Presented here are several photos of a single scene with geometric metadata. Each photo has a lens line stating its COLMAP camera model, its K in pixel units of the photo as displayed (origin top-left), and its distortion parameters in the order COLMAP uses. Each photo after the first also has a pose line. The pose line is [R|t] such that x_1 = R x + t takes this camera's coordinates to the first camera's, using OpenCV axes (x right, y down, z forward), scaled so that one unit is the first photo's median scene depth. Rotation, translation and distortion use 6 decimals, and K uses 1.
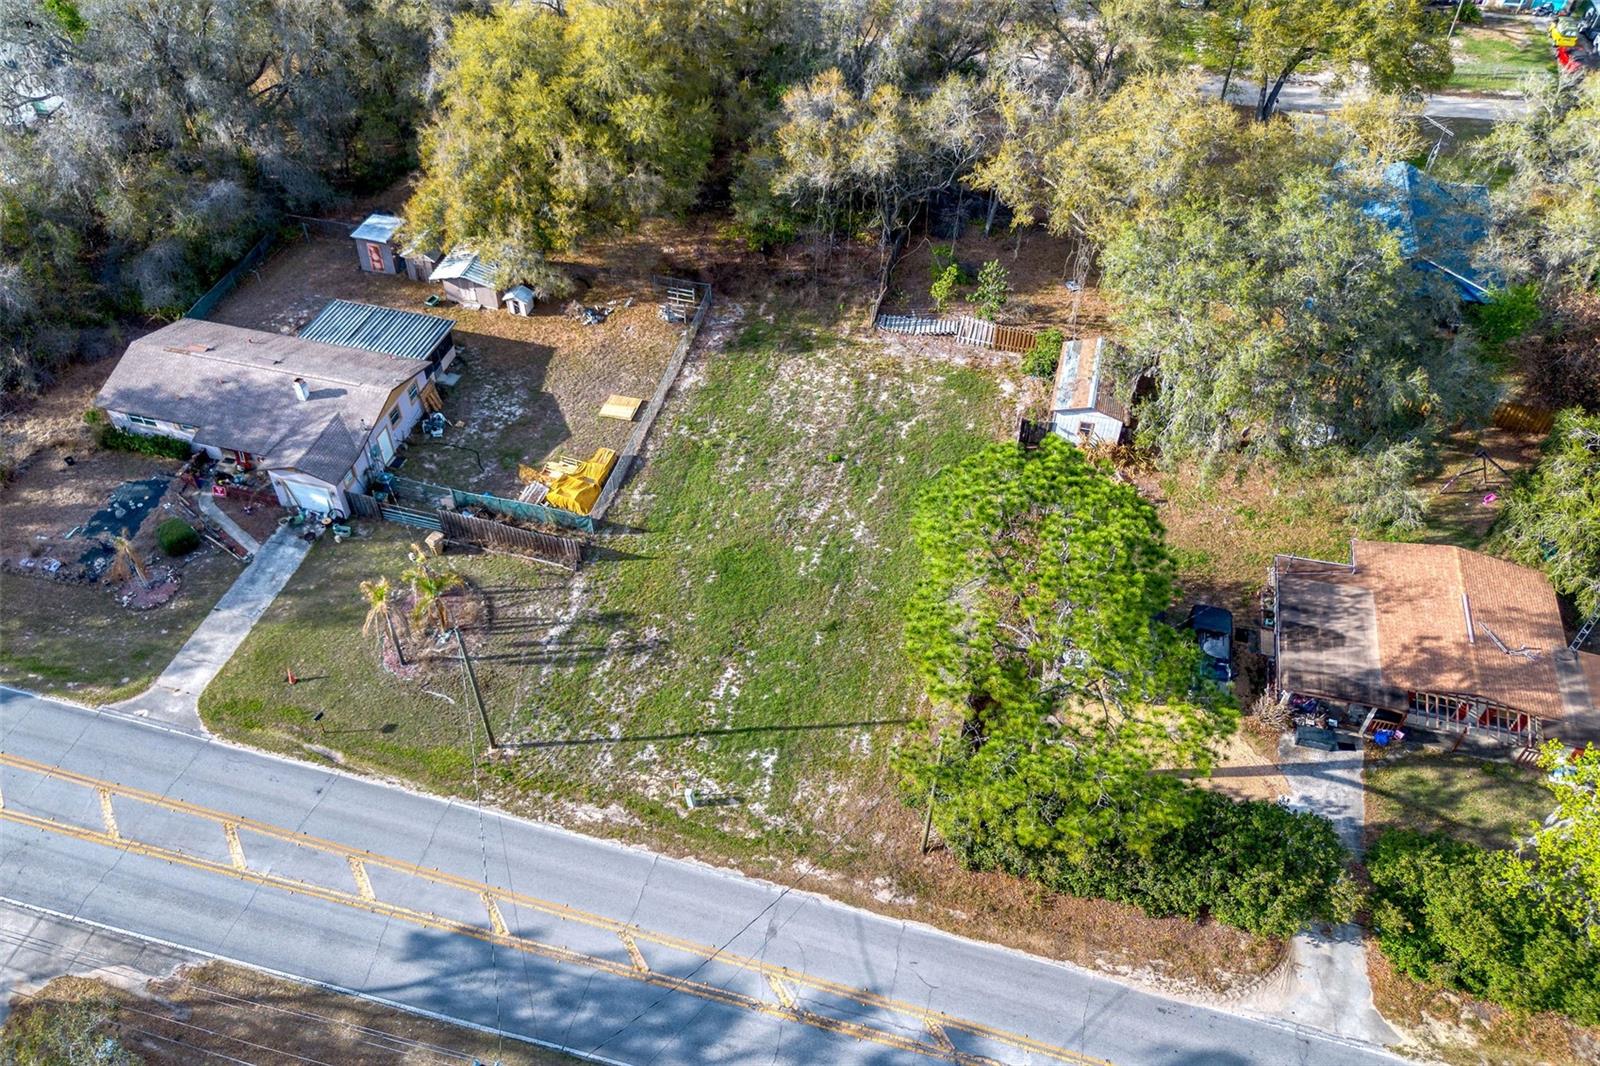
lens RADIAL K [[1122.8, 0, 797.8], [0, 1122.8, 584.0], [0, 0, 1]] dist [0.031348, -0.005843]
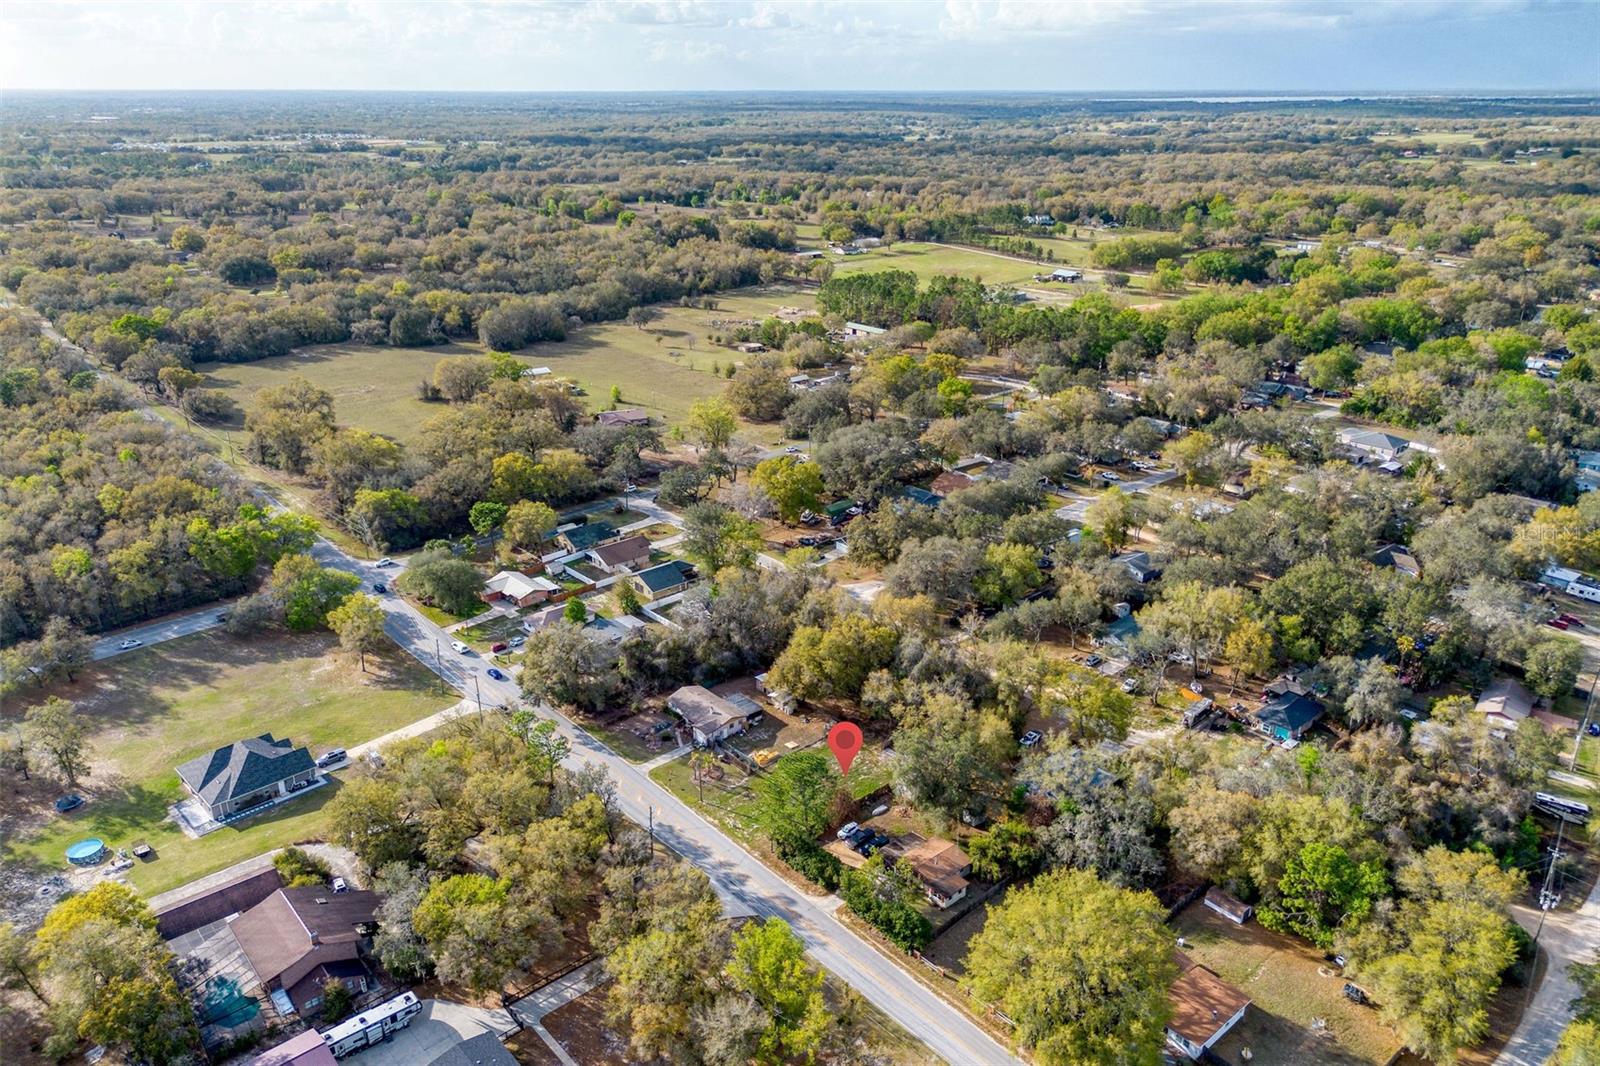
lens RADIAL K [[1122.8, 0, 797.8], [0, 1122.8, 584.0], [0, 0, 1]] dist [0.031348, -0.005843]
pose [[0.833258, 0.224841, -0.505102, 1.734131], [-0.410294, 0.863829, -0.292331, 0.475820], [0.370594, 0.450828, 0.812043, -2.283616]]
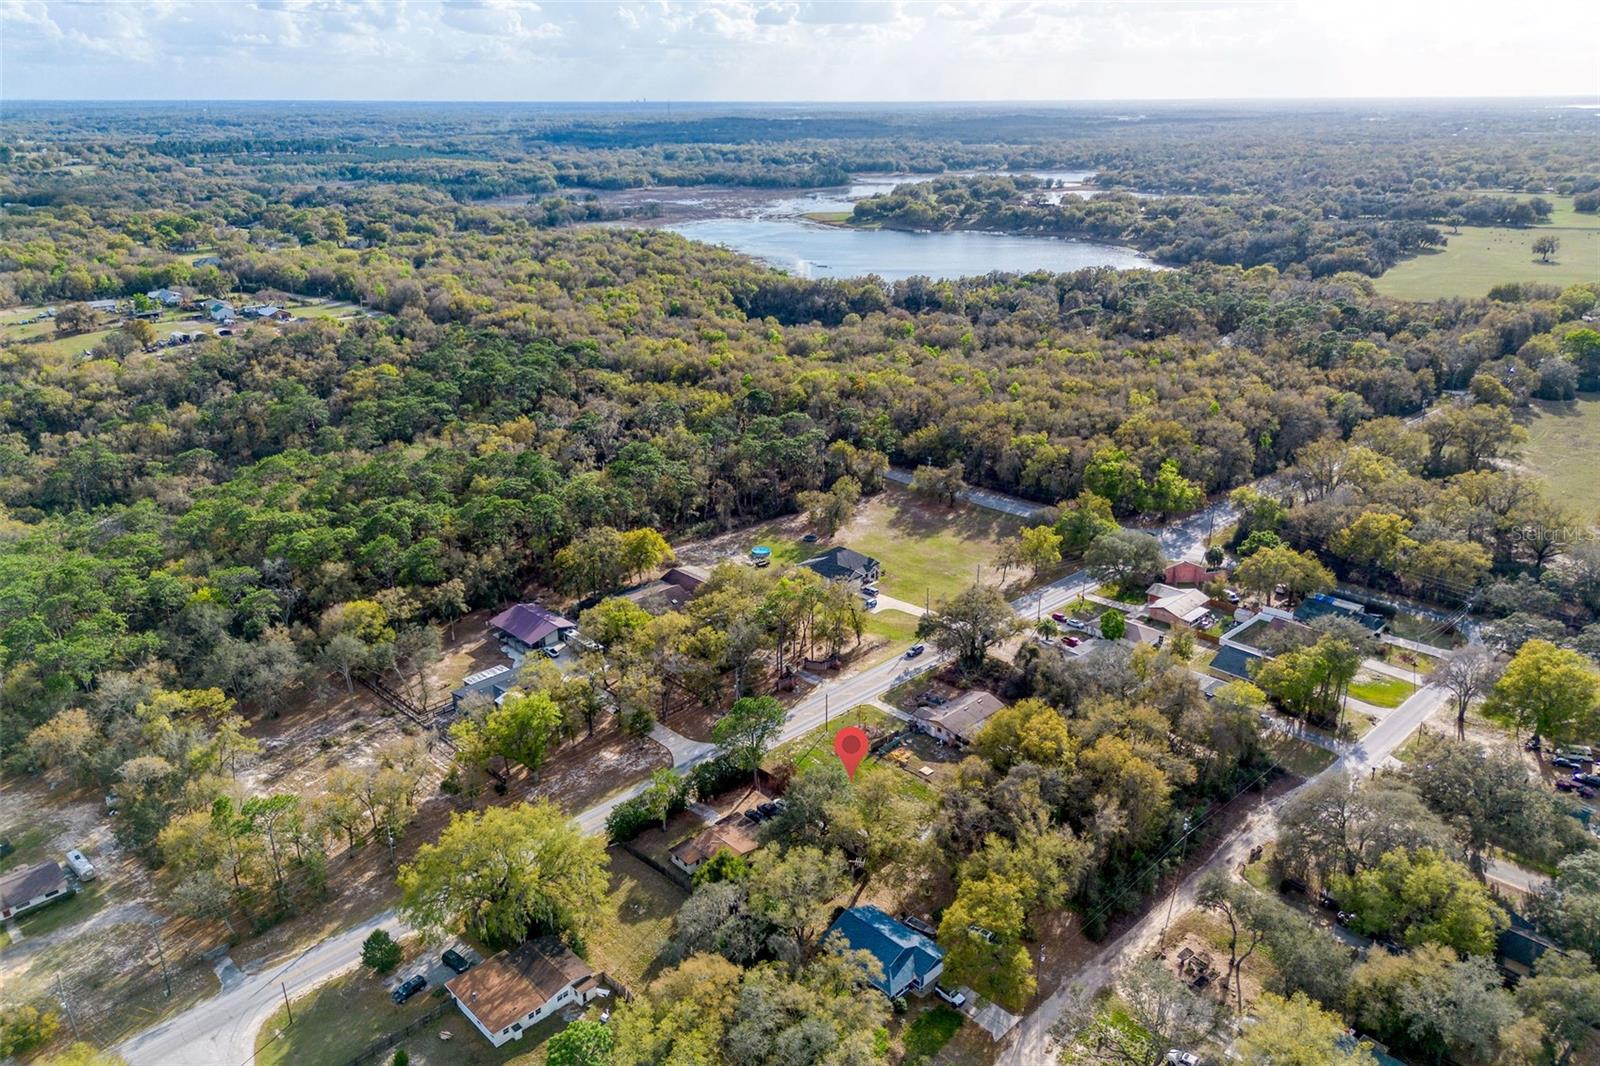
lens RADIAL K [[1122.8, 0, 797.8], [0, 1122.8, 584.0], [0, 0, 1]] dist [0.031348, -0.005843]
pose [[-0.516453, 0.343357, -0.784463, 2.898680], [-0.628608, 0.470063, 0.619591, -2.660093], [0.581487, 0.813110, -0.026929, 0.567793]]
